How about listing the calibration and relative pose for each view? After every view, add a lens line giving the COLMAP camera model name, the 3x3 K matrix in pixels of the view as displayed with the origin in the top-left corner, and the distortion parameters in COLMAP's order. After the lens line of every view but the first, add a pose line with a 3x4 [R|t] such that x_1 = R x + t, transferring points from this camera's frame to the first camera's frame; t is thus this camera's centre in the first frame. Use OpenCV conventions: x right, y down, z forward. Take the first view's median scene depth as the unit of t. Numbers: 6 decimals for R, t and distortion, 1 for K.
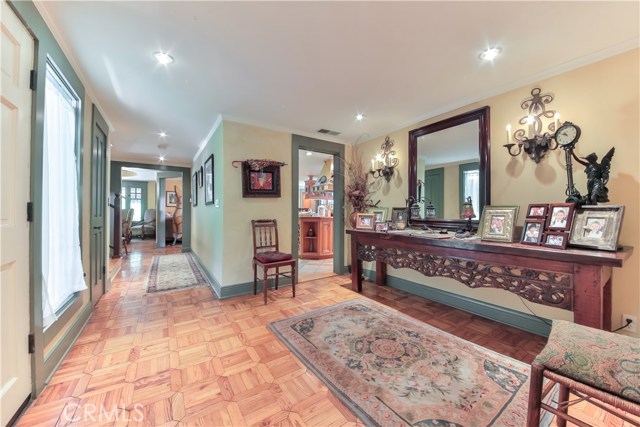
lens RADIAL K [[240.7, 0, 321.4], [0, 240.7, 211.6], [0, 0, 1]] dist [-0.003884, -0.000605]
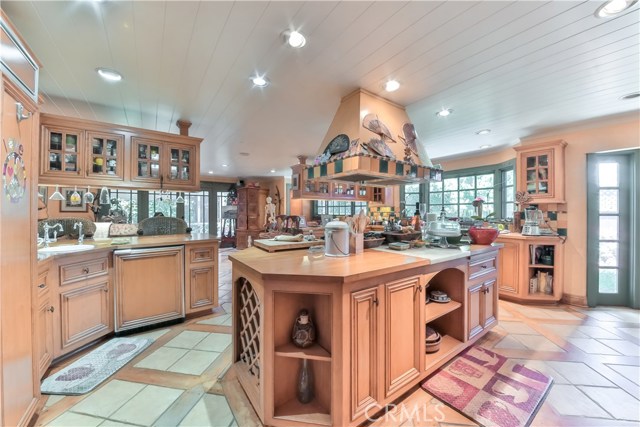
lens RADIAL K [[240.7, 0, 319.8], [0, 240.7, 212.6], [0, 0, 1]] dist [-0.003884, -0.000605]
pose [[0.999574, -0.004041, 0.028921, -0.030269], [0.003823, 0.999964, 0.007584, -0.037916], [-0.028951, -0.007470, 0.999553, 0.667395]]
